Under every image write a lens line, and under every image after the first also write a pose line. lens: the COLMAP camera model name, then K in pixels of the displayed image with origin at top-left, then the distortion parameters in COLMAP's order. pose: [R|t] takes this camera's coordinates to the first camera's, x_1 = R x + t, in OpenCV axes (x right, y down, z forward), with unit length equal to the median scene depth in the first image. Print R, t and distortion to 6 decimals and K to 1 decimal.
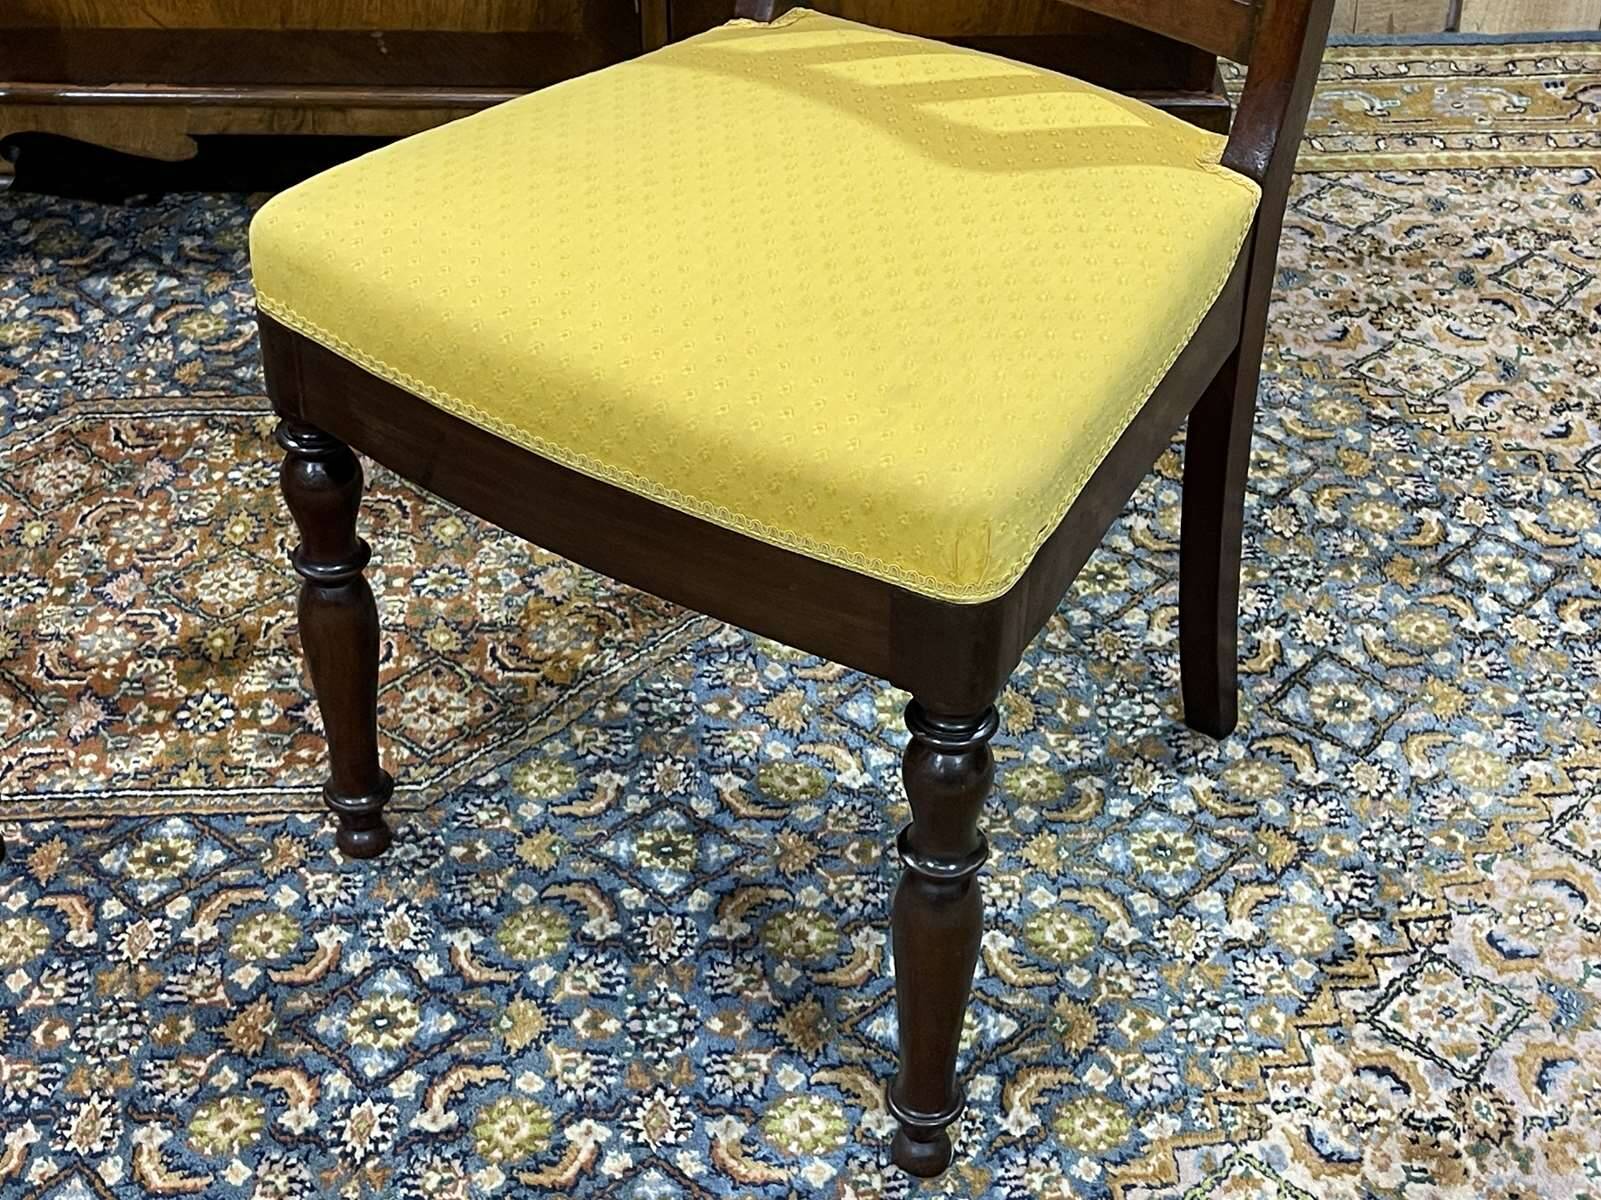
lens RADIAL K [[2531.5, 0, 780.4], [0, 2531.5, 593.2], [0, 0, 1]] dist [0.091265, 0.000000]
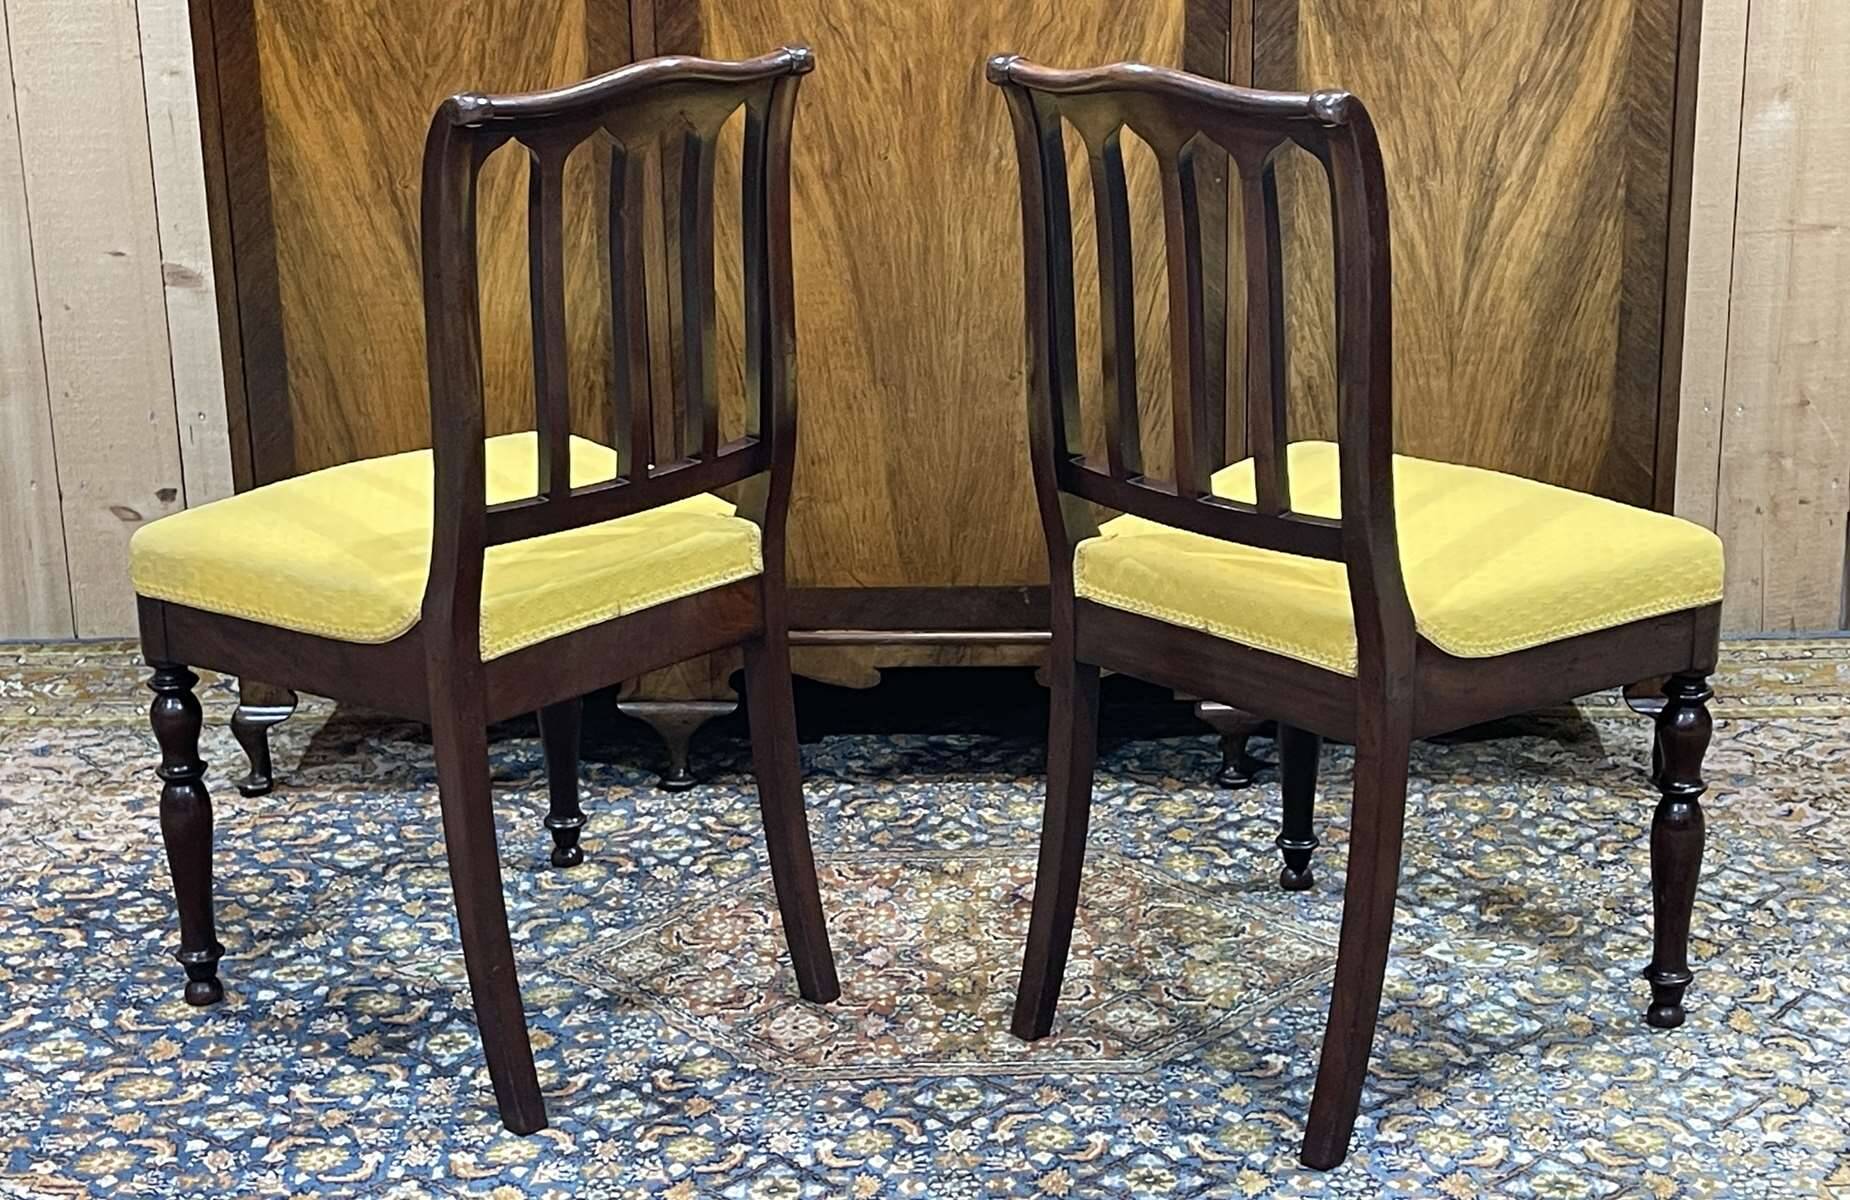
lens RADIAL K [[2956.5, 0, 939.0], [0, 2956.5, 552.5], [0, 0, 1]] dist [0.077133, 0.000000]
pose [[0.999517, -0.010498, -0.029236, -0.200685], [0.000048, 0.941685, -0.336496, 0.354529], [0.031063, 0.336332, 0.941231, -0.571051]]
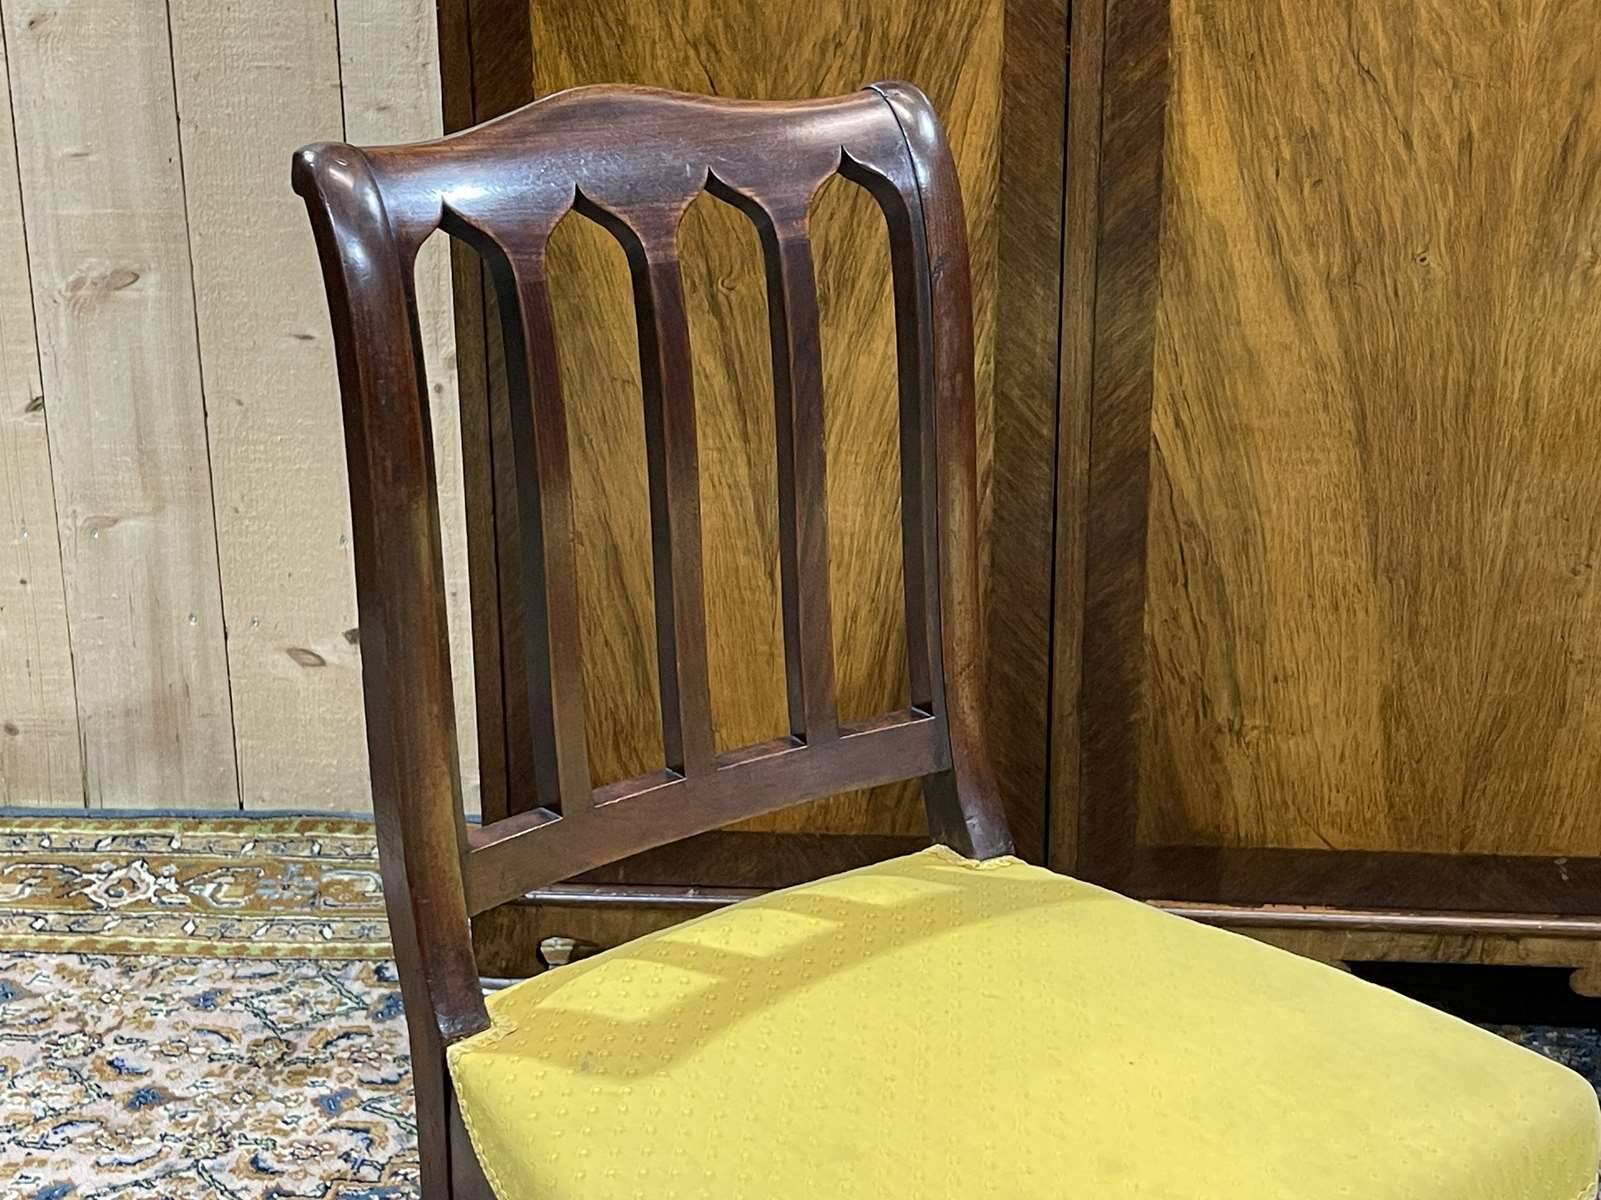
lens RADIAL K [[2531.5, 0, 807.9], [0, 2531.5, 589.2], [0, 0, 1]] dist [0.091265, 0.000000]
pose [[0.997377, 0.017458, -0.070246, -0.474822], [-0.037628, 0.954096, -0.297129, -0.030643], [0.061834, 0.298993, 0.952250, 0.068439]]
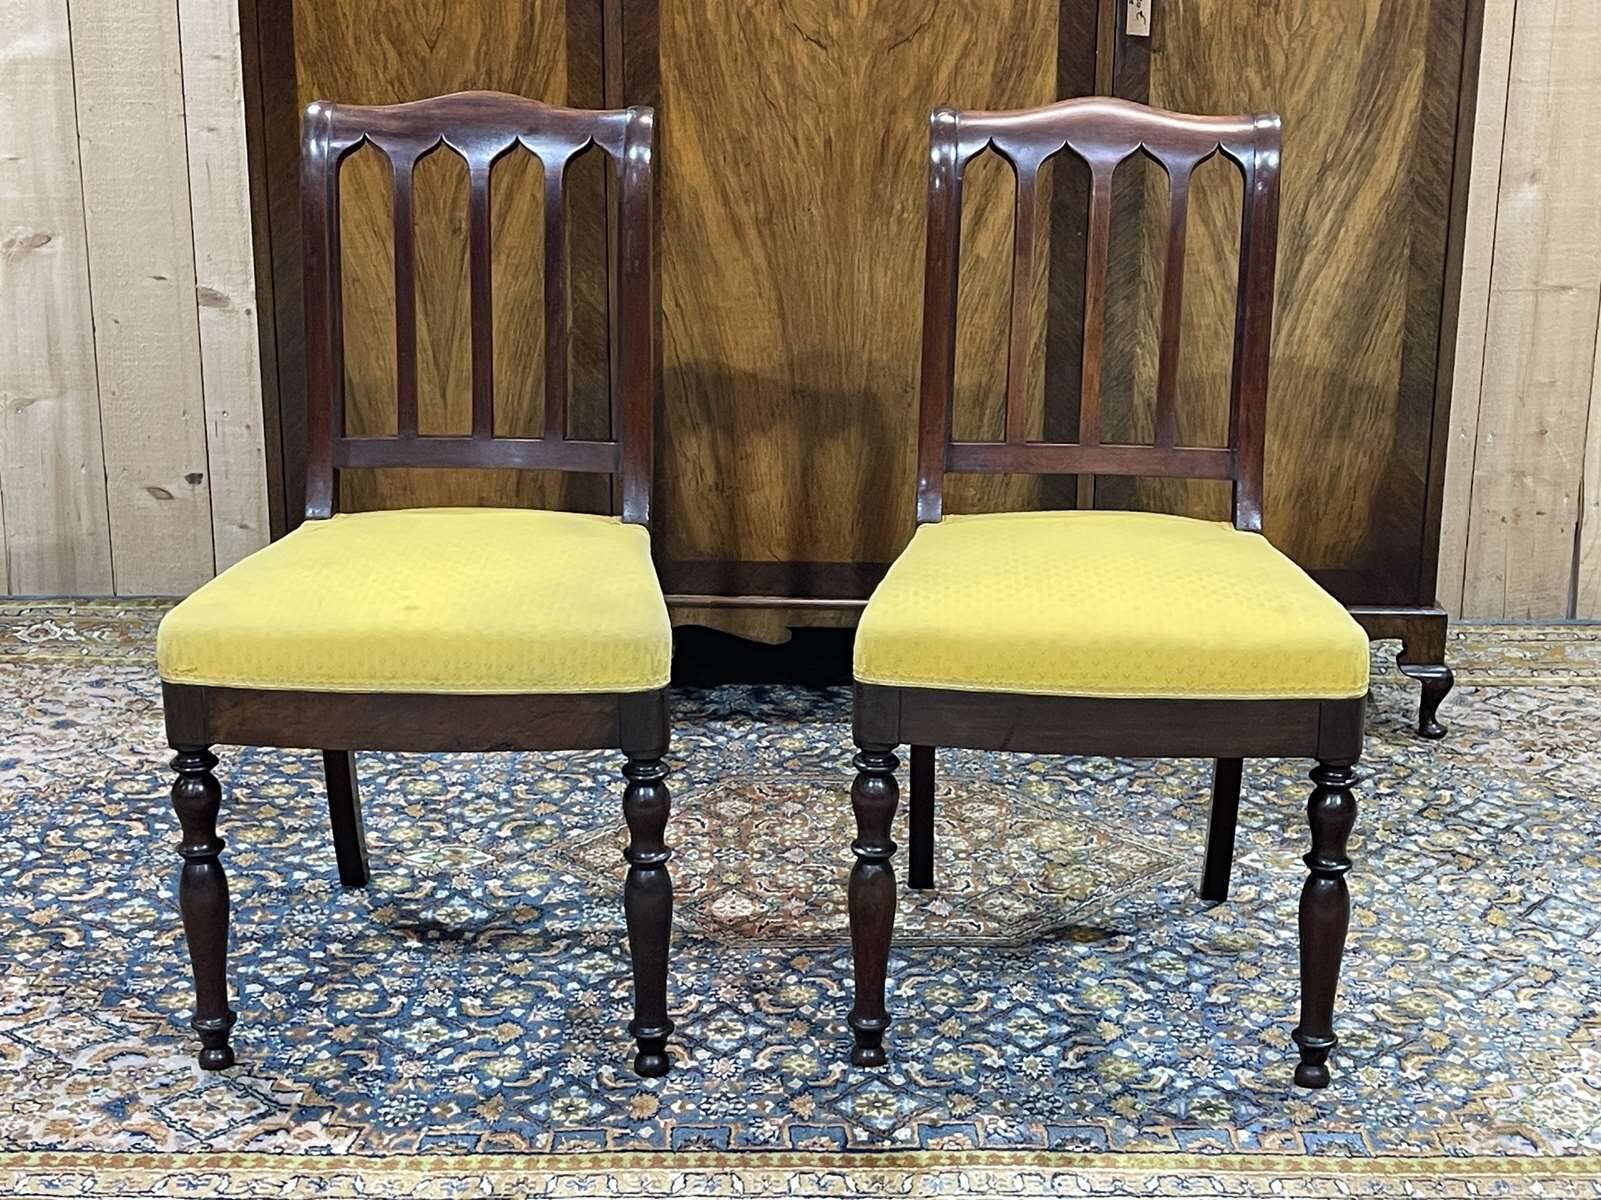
lens RADIAL K [[2531.5, 0, 803.6], [0, 2531.5, 572.9], [0, 0, 1]] dist [0.091265, 0.000000]
pose [[0.999866, 0.010912, -0.012204, -0.263622], [-0.014402, 0.940746, -0.338807, 0.421234], [0.007784, 0.338937, 0.940777, -0.648975]]
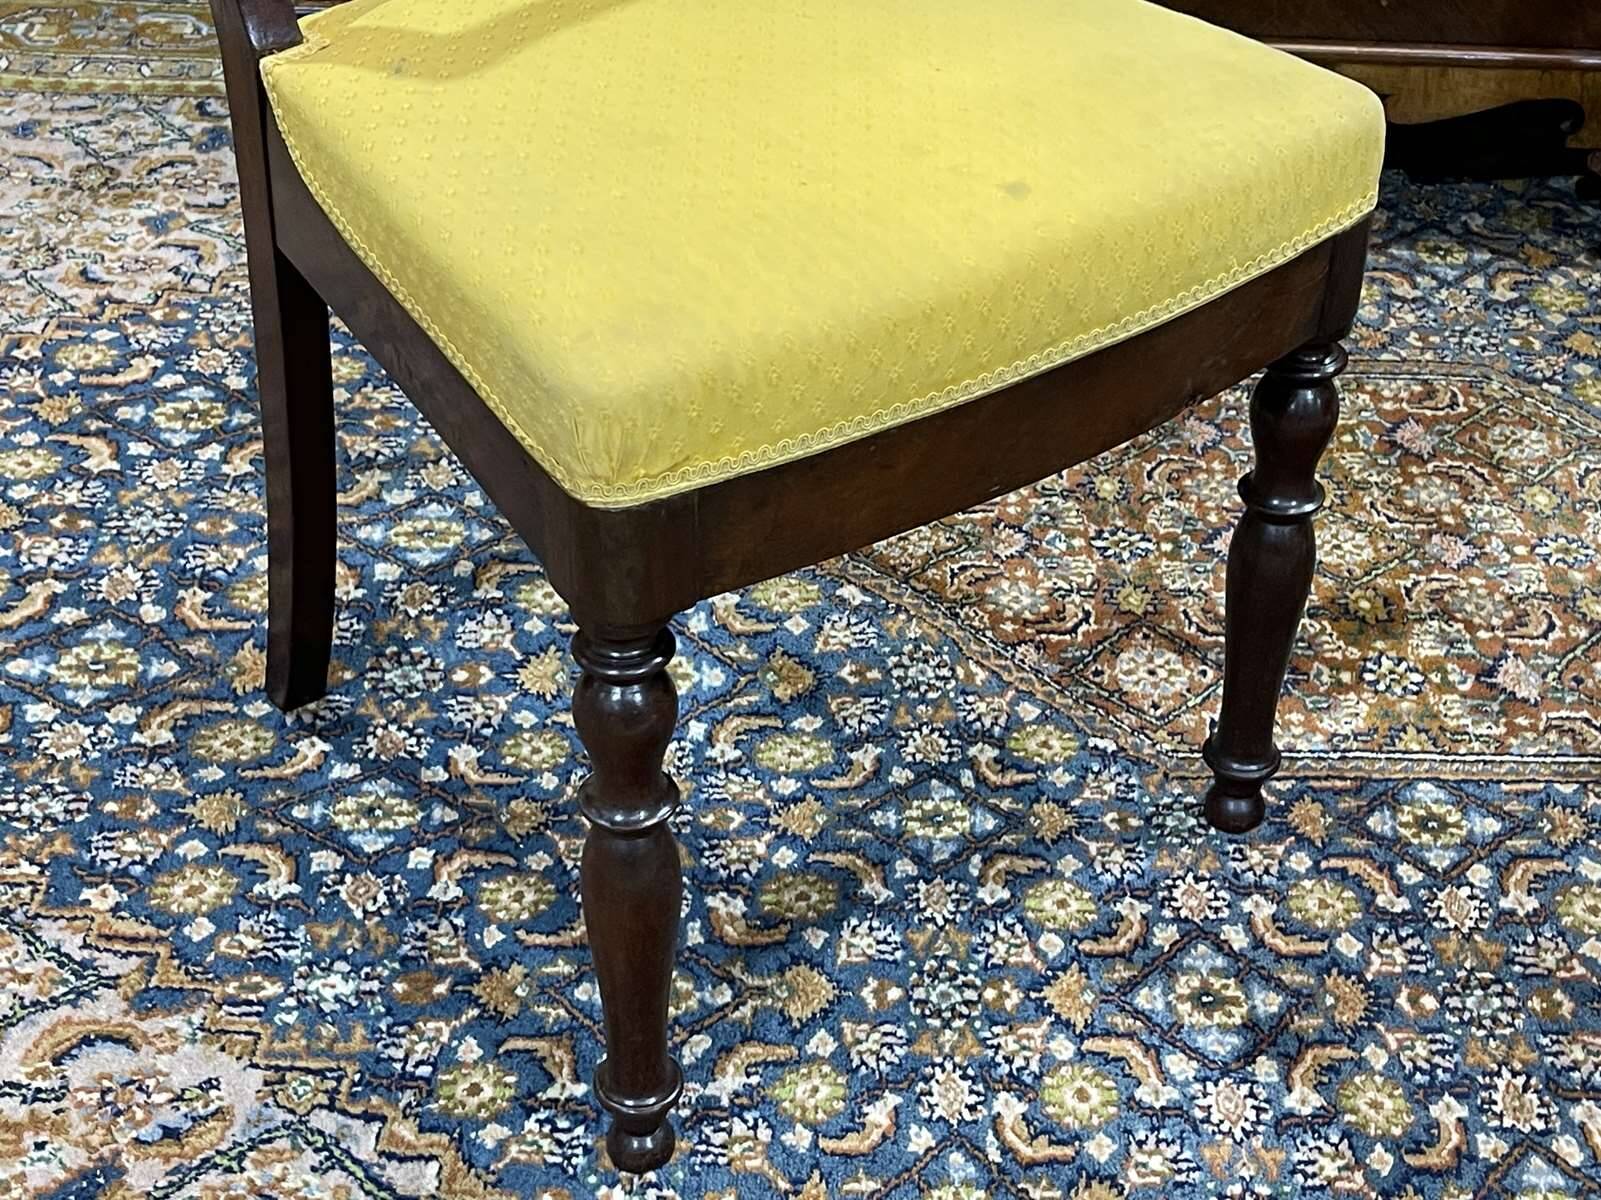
lens RADIAL K [[2531.5, 0, 832.7], [0, 2531.5, 583.3], [0, 0, 1]] dist [0.091265, 0.000000]
pose [[0.999339, 0.035834, 0.006073, -0.461471], [-0.035618, 0.998834, -0.032598, 0.053579], [-0.007234, 0.032360, 0.999450, 0.069782]]
